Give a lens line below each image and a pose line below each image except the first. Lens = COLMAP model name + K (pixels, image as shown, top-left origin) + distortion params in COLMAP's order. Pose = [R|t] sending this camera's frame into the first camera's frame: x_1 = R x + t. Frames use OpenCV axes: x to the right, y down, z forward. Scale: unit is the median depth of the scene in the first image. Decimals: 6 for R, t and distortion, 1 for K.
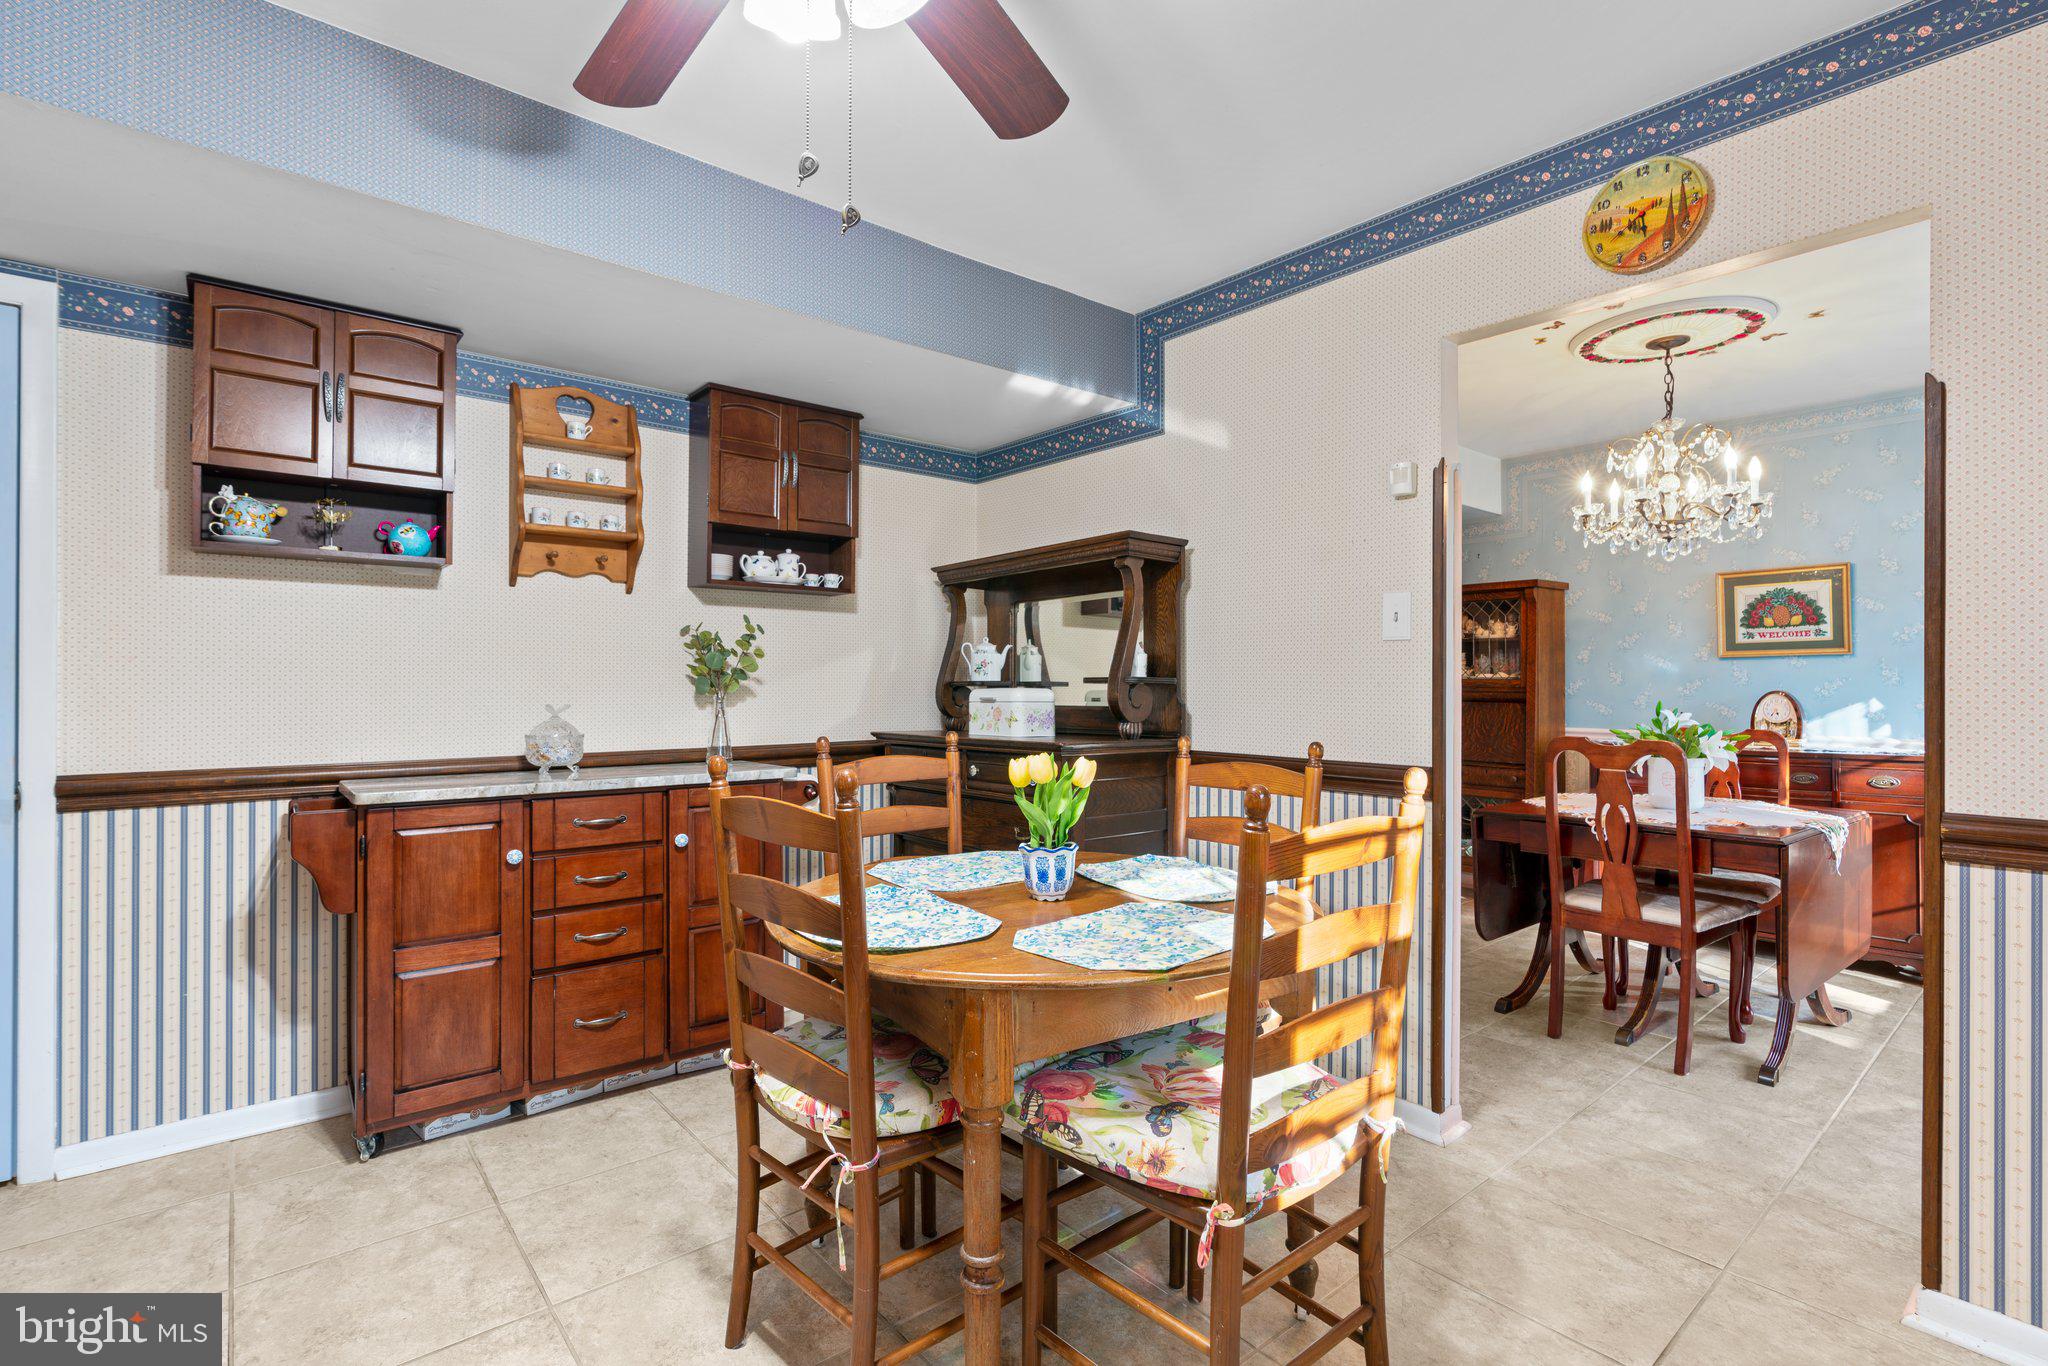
lens RADIAL K [[924.7, 0, 1048.6], [0, 924.7, 700.0], [0, 0, 1]] dist [-0.015135, 0.006695]
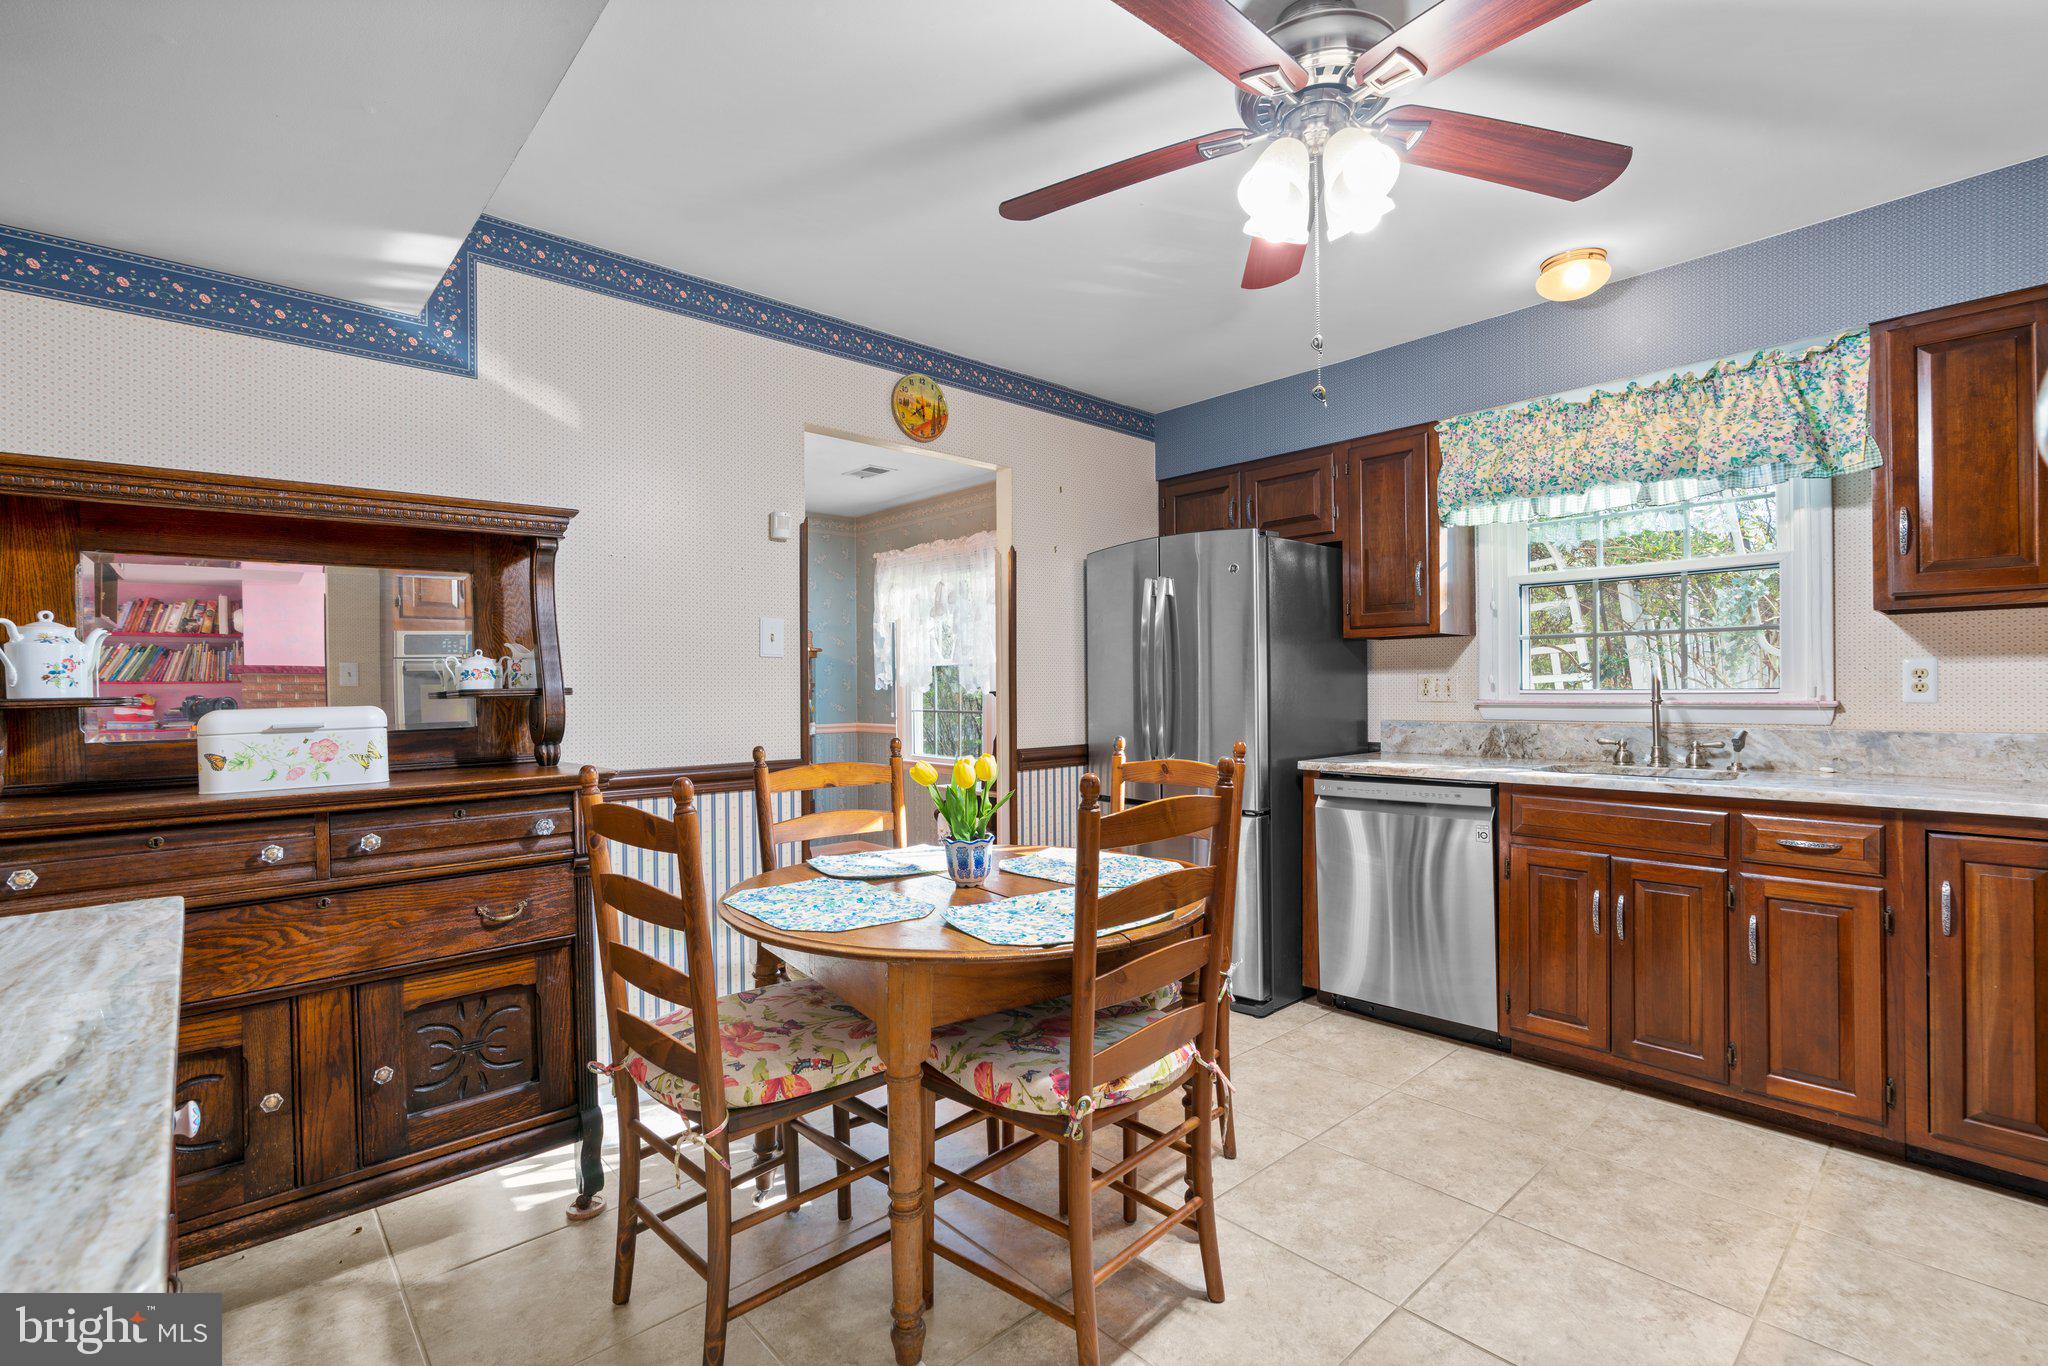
lens RADIAL K [[924.7, 0, 1021.5], [0, 924.7, 688.3], [0, 0, 1]] dist [-0.015135, 0.006695]
pose [[-0.021553, -0.000200, 0.999768, -0.764014], [0.028900, 0.999582, 0.000823, -0.014710], [-0.999350, 0.028911, -0.021539, 0.654303]]
